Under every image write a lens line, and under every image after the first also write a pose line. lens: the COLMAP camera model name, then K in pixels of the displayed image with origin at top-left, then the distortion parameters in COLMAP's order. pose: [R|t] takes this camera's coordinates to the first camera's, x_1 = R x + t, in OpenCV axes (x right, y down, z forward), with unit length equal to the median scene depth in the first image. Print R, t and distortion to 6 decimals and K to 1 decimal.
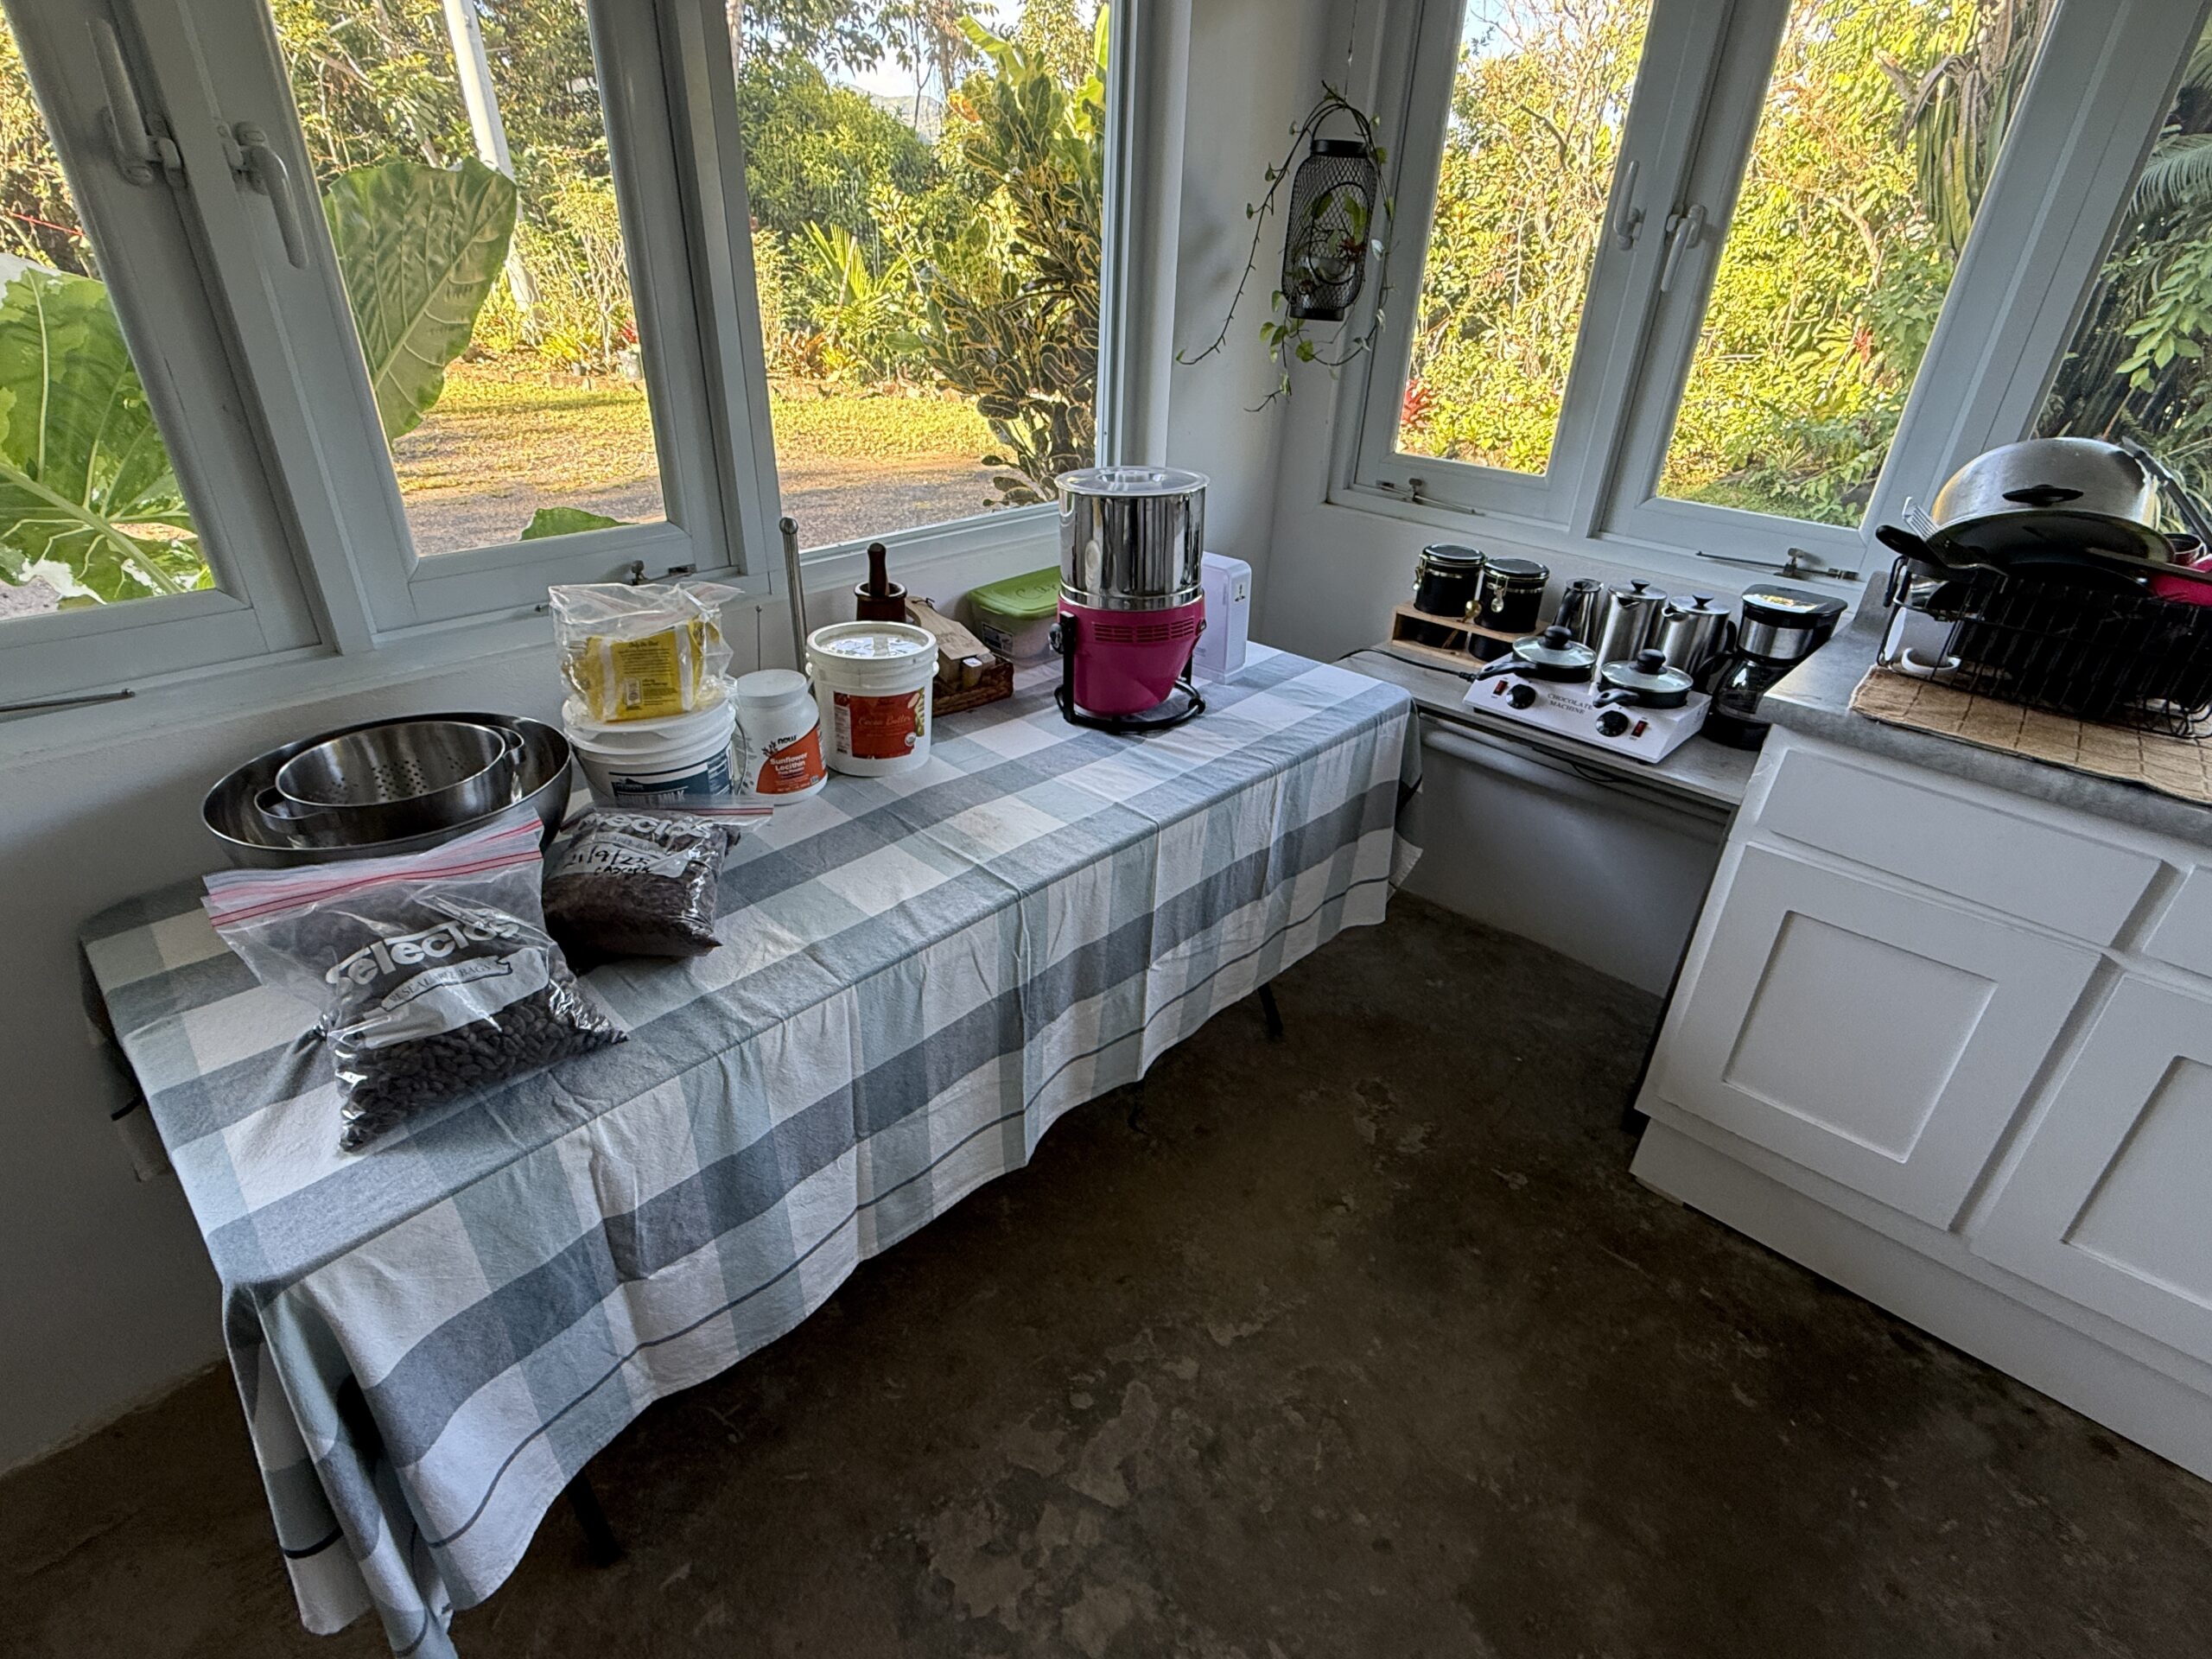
lens RADIAL K [[1050.1, 0, 1106.0], [0, 1050.1, 829.5], [0, 0, 1]] dist [0.000669, -0.001195]
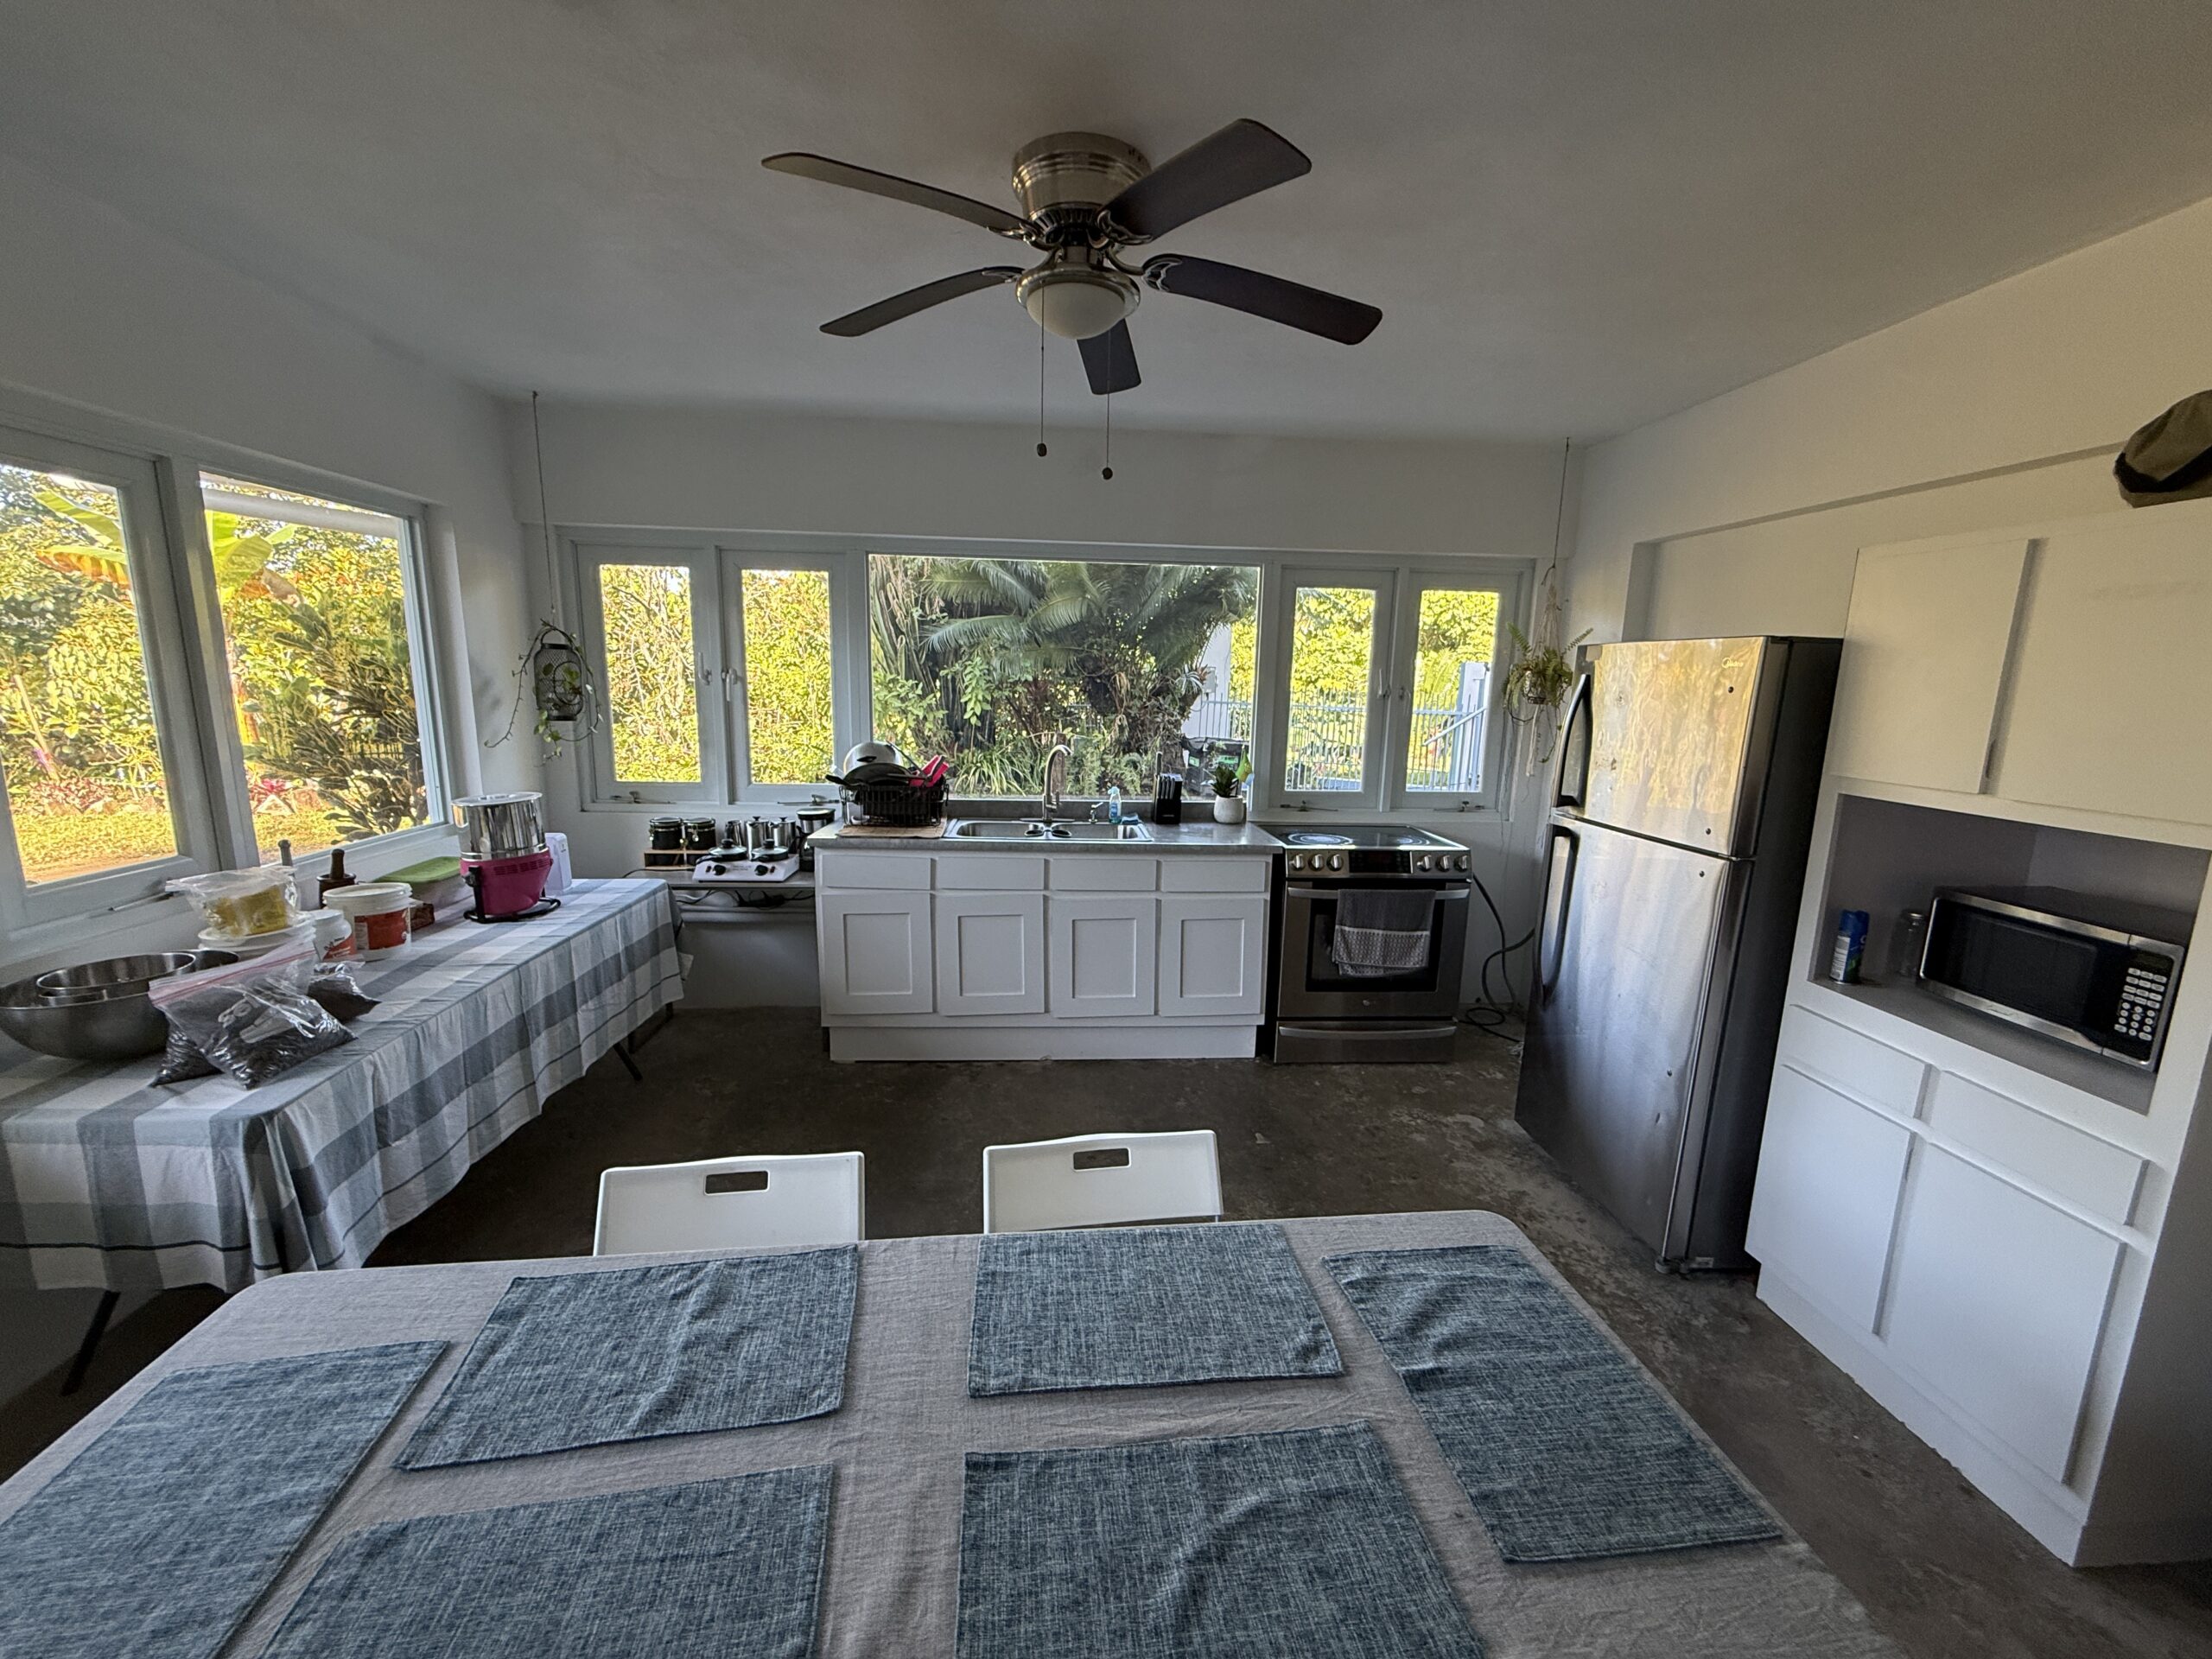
lens RADIAL K [[897.7, 0, 1106.0], [0, 897.7, 829.5], [0, 0, 1]] dist [-0.001785, 0.000148]
pose [[0.681431, -0.147630, 0.716839, -0.410060], [0.360056, 0.920344, -0.152730, 0.396737], [-0.637191, 0.362177, 0.680306, -0.874587]]
